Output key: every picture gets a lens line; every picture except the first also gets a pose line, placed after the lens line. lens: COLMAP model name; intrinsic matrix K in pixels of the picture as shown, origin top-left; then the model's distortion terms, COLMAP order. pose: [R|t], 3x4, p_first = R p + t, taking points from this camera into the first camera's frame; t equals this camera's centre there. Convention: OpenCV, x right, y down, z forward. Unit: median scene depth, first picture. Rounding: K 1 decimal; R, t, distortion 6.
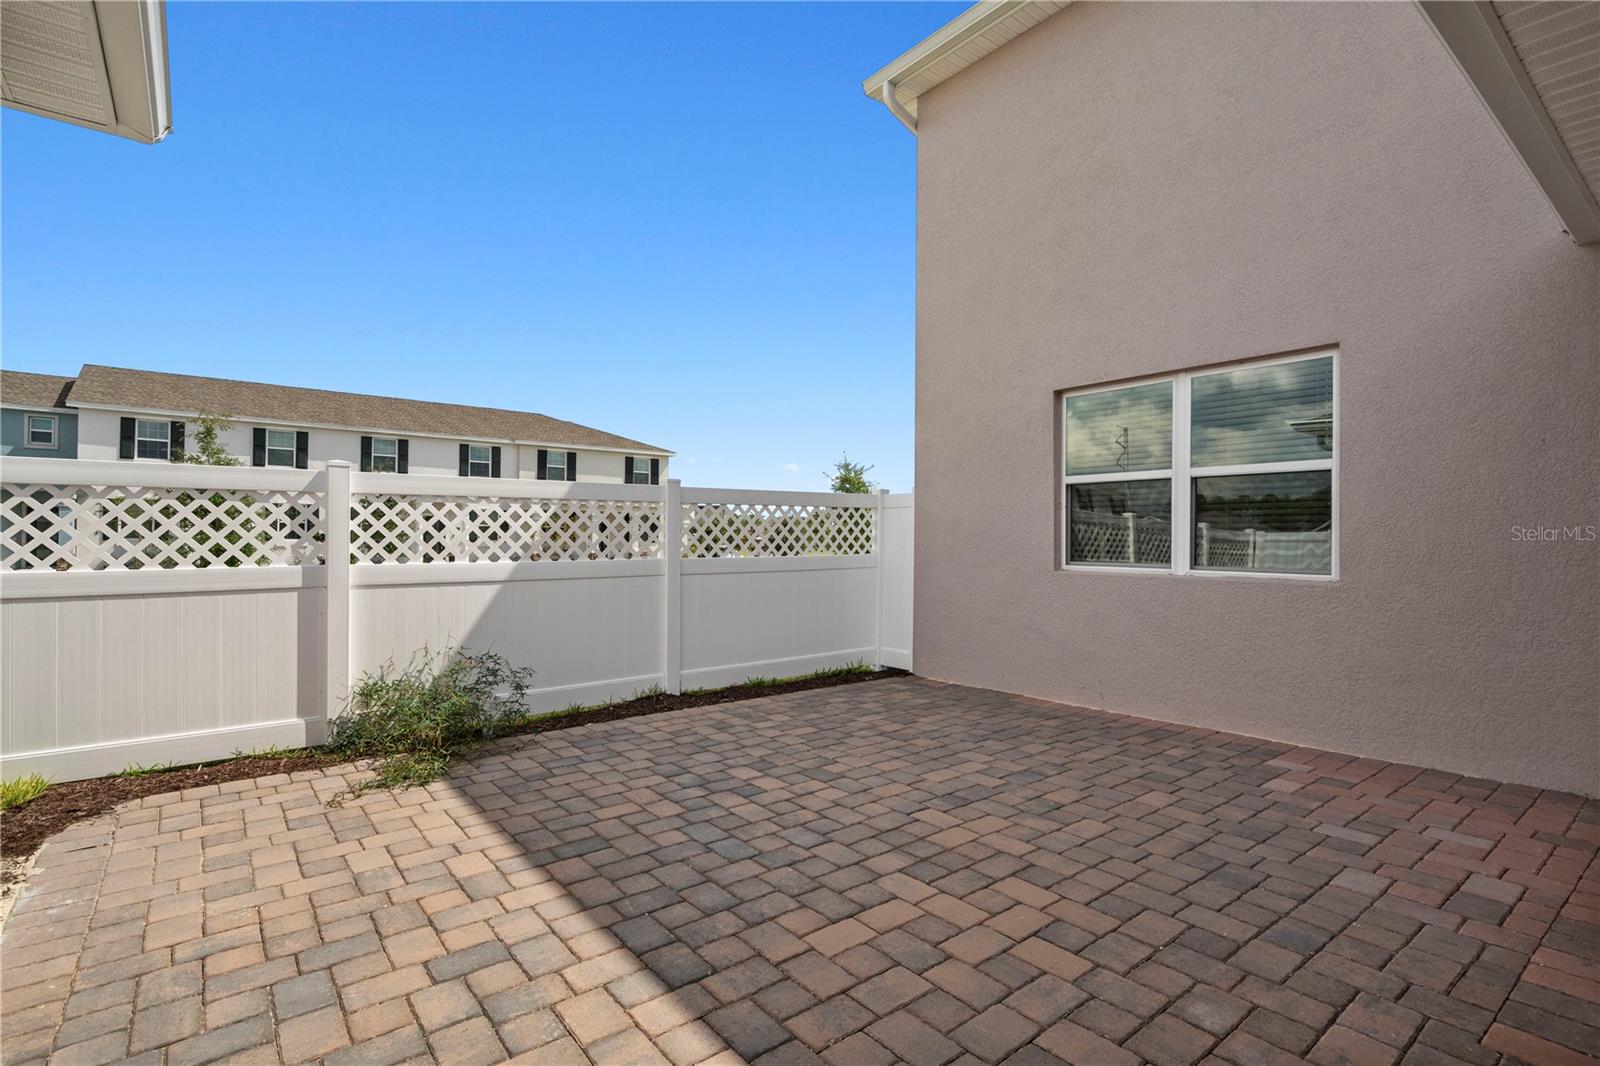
lens RADIAL K [[784.4, 0, 802.6], [0, 784.4, 531.6], [0, 0, 1]] dist [-0.004173, 0.000337]
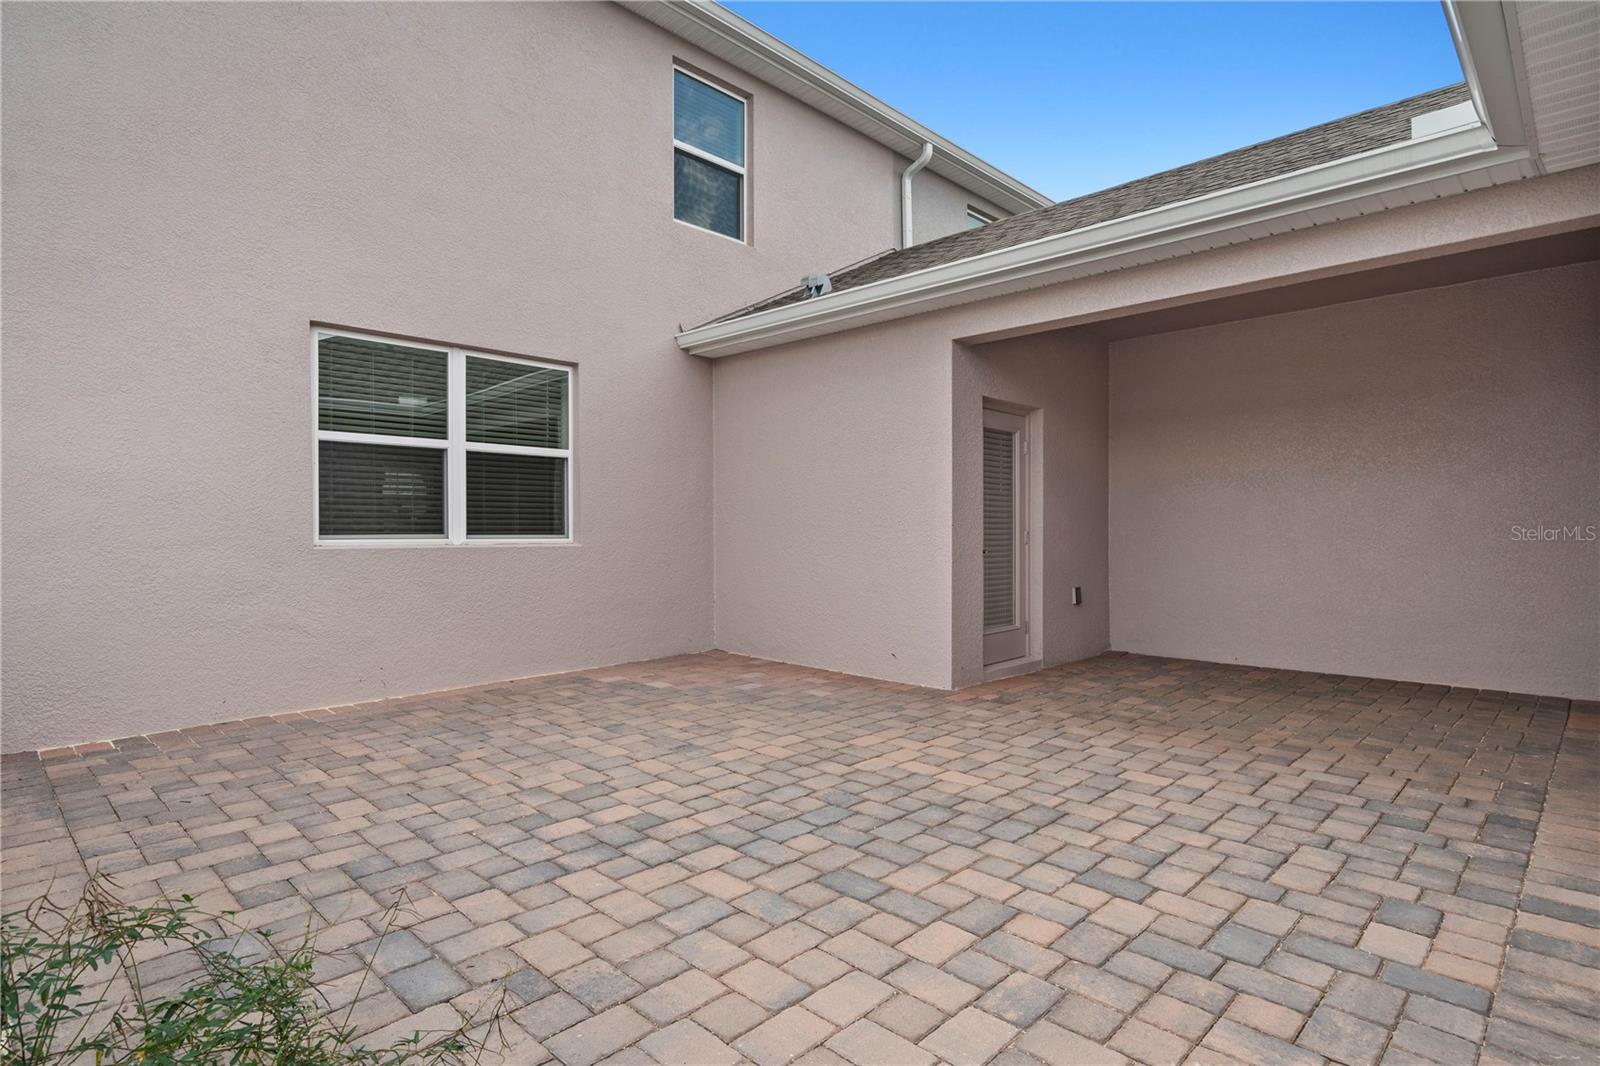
lens RADIAL K [[831.3, 0, 799.7], [0, 831.3, 531.6], [0, 0, 1]] dist [-0.000733, 0.000108]
pose [[-0.137755, -0.008983, 0.990426, -0.970531], [-0.009454, 0.999925, 0.007755, 0.037973], [-0.990421, -0.008295, -0.137830, 1.034041]]
